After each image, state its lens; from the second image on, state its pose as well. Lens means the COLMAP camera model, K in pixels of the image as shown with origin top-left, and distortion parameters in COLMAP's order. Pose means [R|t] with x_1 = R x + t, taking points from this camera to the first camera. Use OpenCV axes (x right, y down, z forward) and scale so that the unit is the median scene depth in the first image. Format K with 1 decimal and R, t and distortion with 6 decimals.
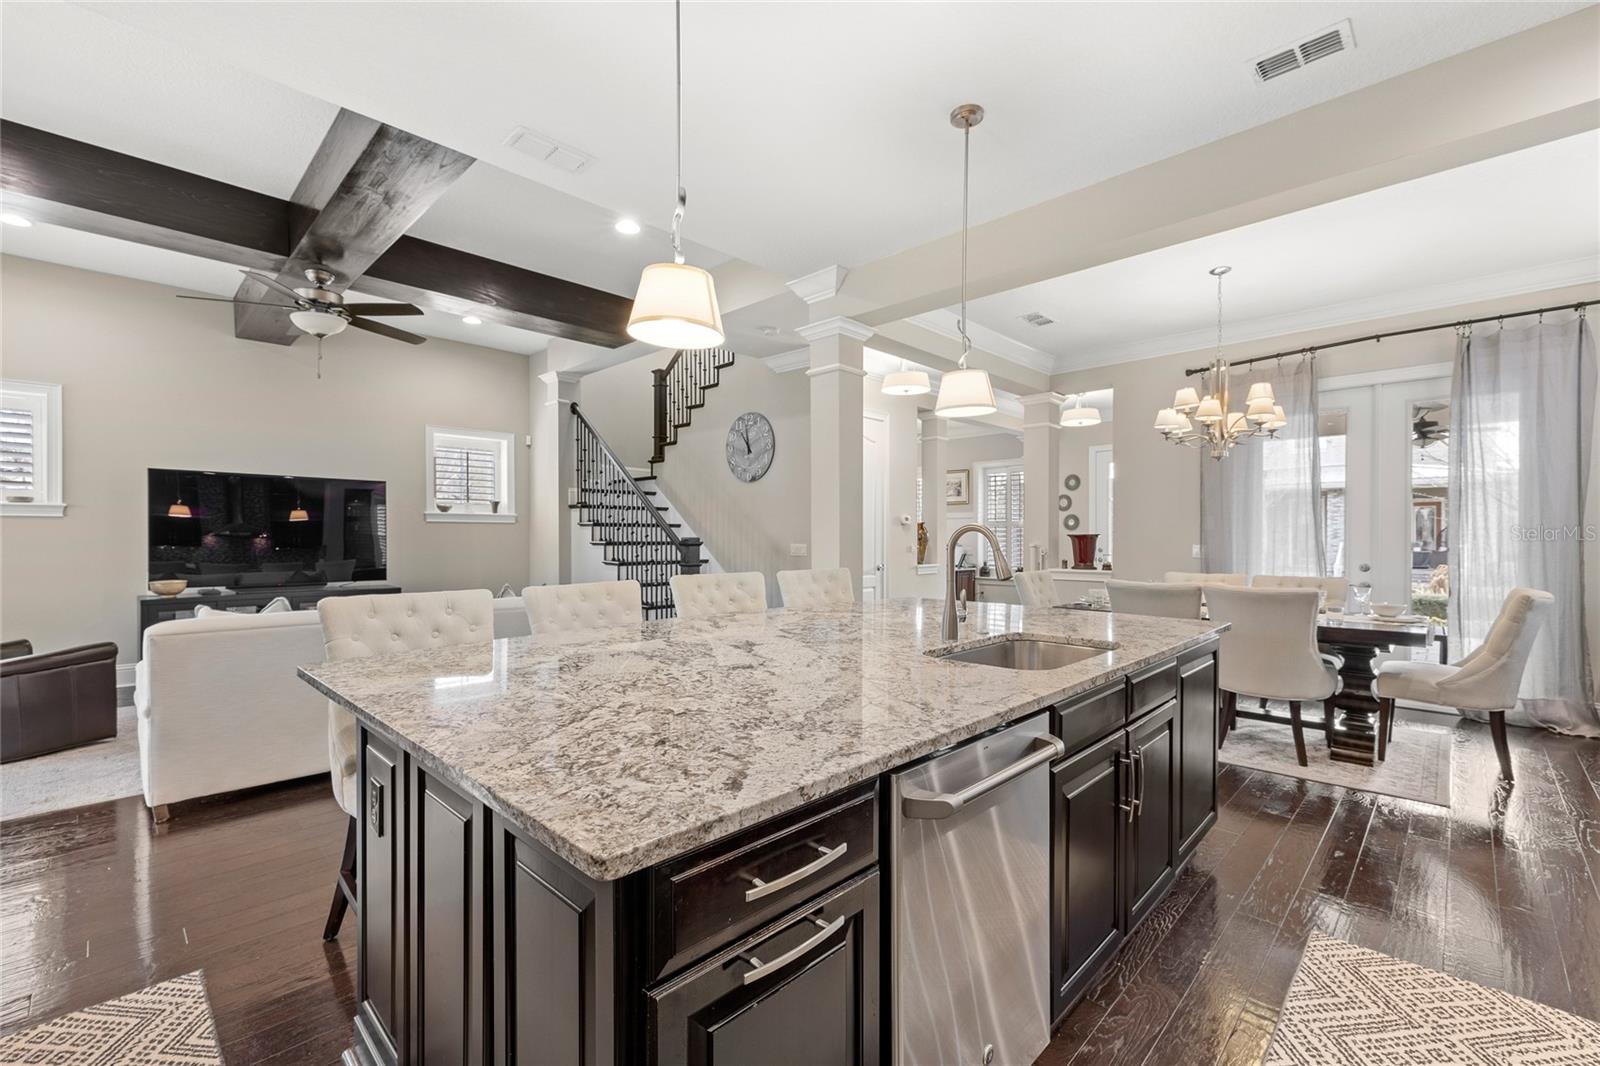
lens RADIAL K [[686.1, 0, 796.9], [0, 686.1, 544.9], [0, 0, 1]] dist [0.001111, 0.000037]
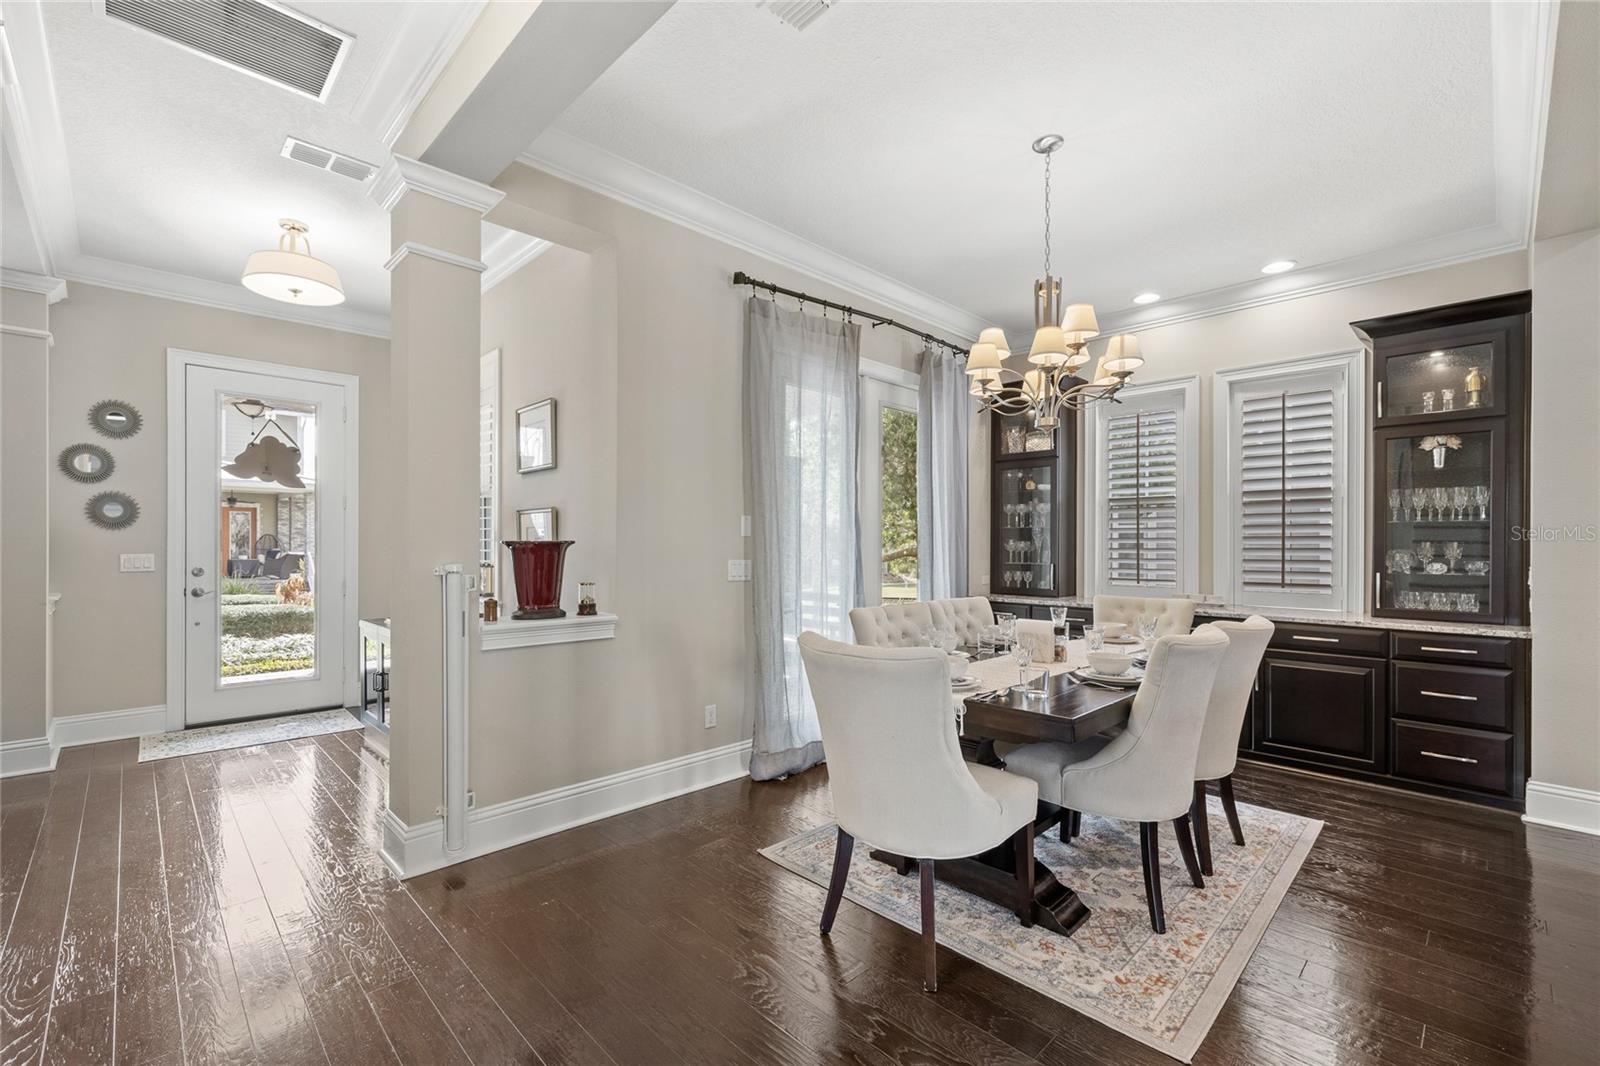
lens RADIAL K [[686.1, 0, 796.9], [0, 686.1, 544.9], [0, 0, 1]] dist [0.001111, 0.000037]
pose [[0.024197, 0.002441, 0.999704, -0.032769], [0.006620, 0.999975, -0.002602, -0.010405], [-0.999685, 0.006681, 0.024180, 0.805160]]
